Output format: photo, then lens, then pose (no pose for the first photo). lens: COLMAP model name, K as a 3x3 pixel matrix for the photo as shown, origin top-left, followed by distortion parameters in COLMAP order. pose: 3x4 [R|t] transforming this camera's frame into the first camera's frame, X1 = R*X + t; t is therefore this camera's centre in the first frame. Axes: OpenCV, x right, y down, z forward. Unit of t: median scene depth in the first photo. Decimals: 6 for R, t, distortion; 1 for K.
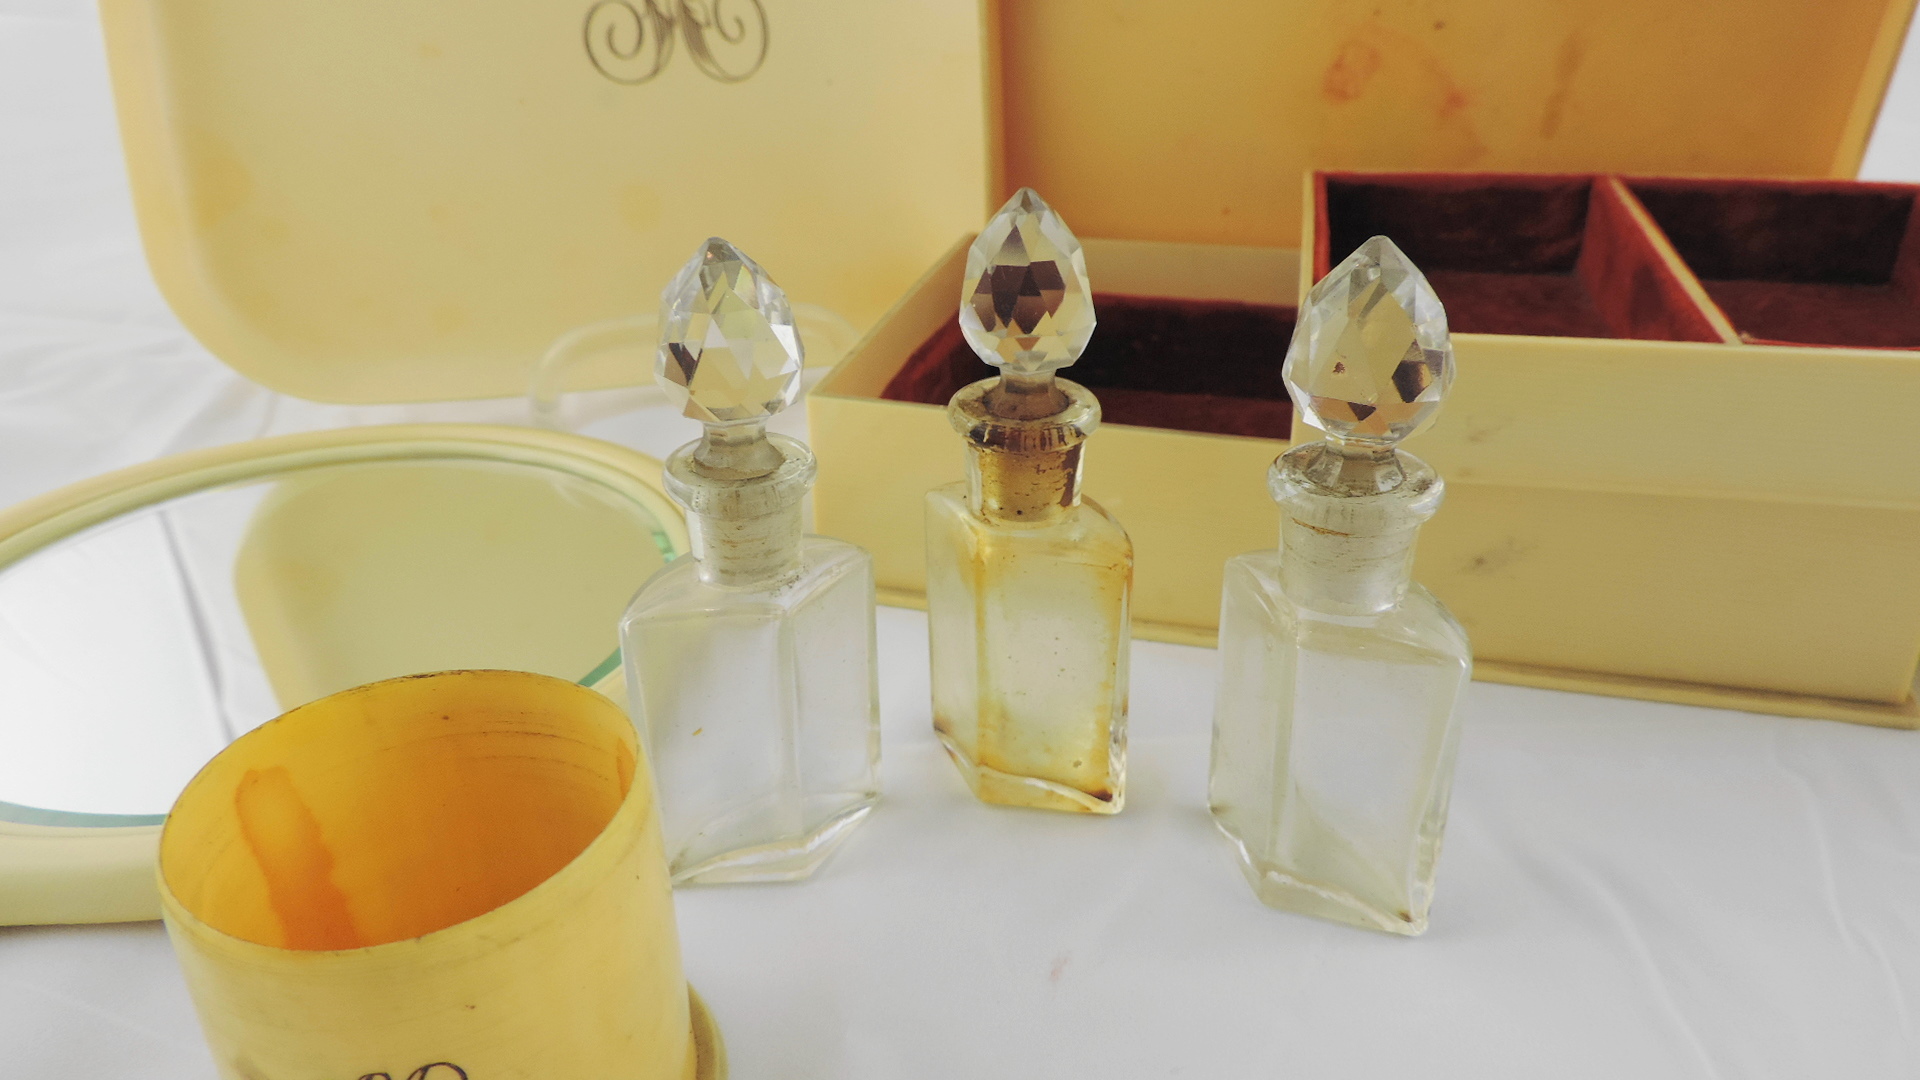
lens RADIAL K [[1408.7, 0, 957.3], [0, 1408.7, 483.7], [0, 0, 1]] dist [0.001482, -0.003675]
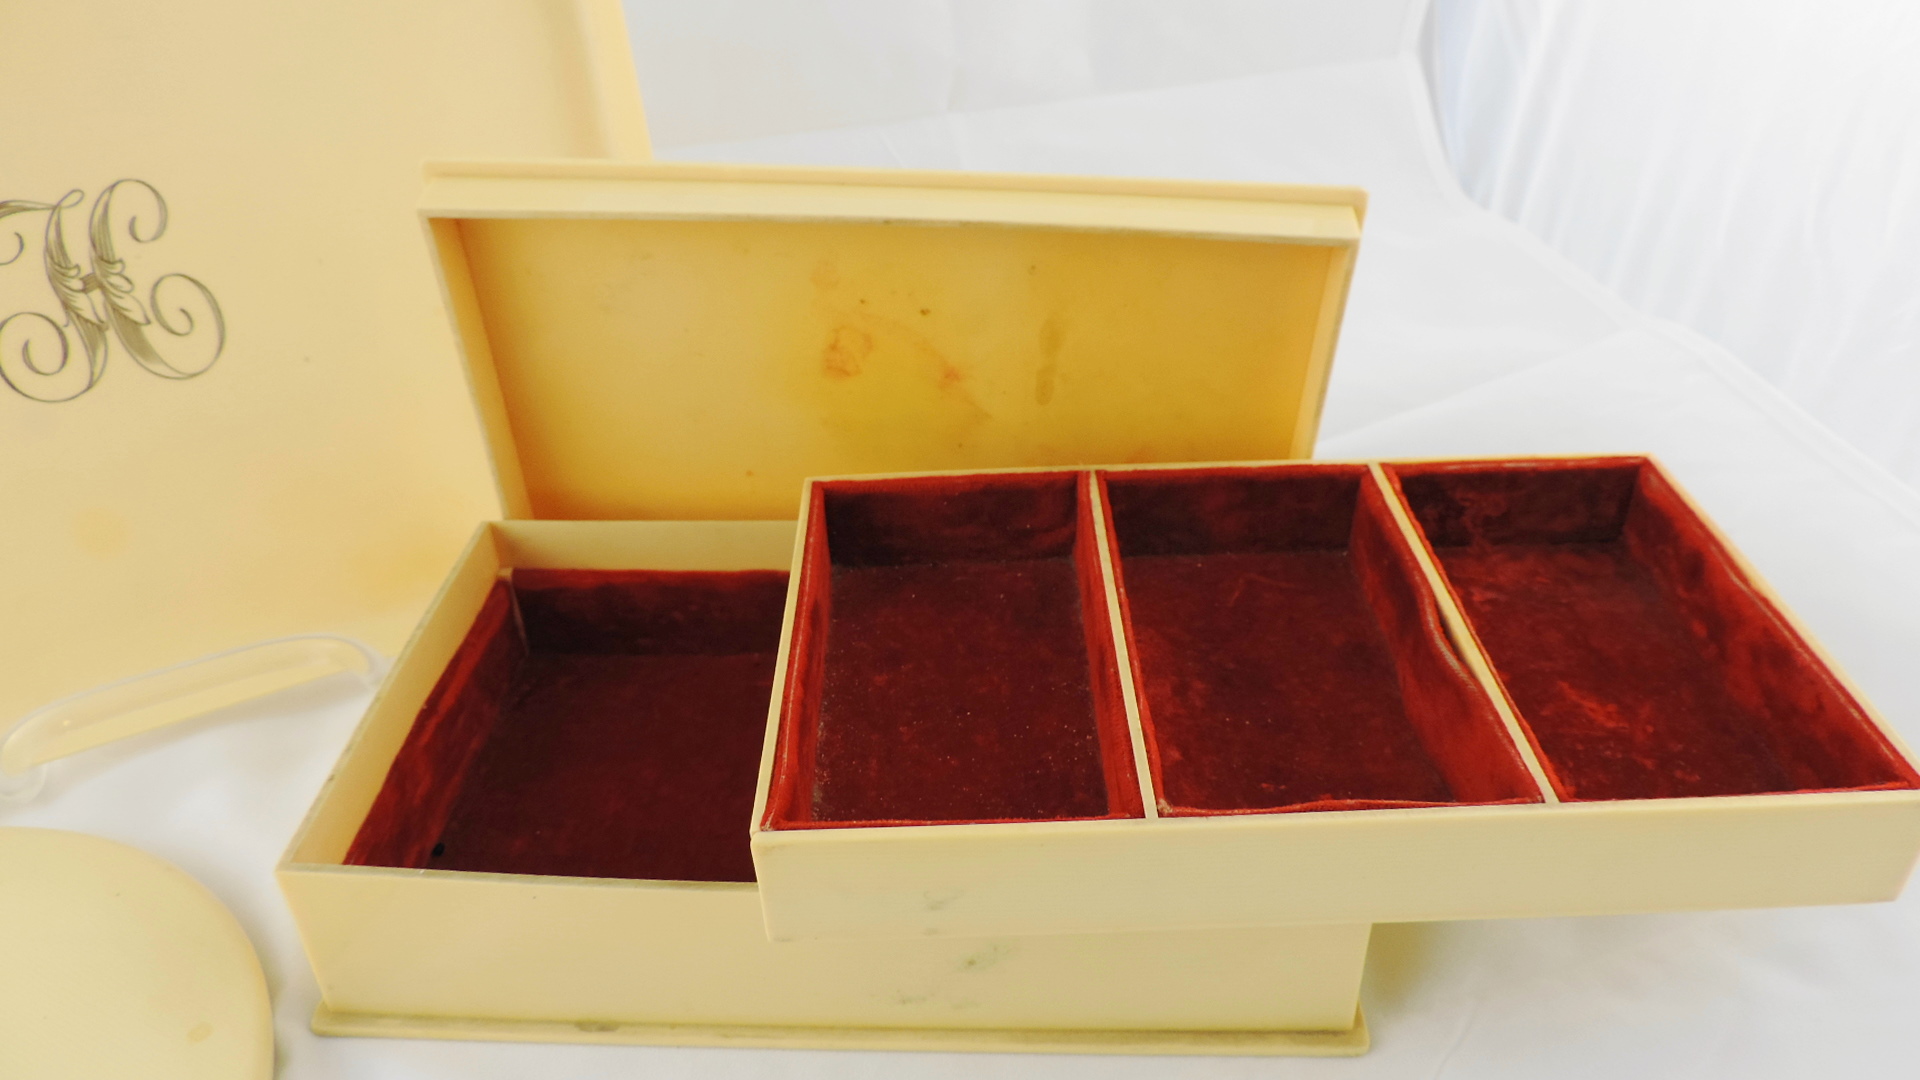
lens RADIAL K [[1408.7, 0, 957.3], [0, 1408.7, 483.7], [0, 0, 1]] dist [0.001482, -0.003675]
pose [[0.972983, -0.123785, 0.194888, 0.153628], [0.104016, 0.988625, 0.108632, -0.305210], [-0.206118, -0.085426, 0.974791, 0.019523]]
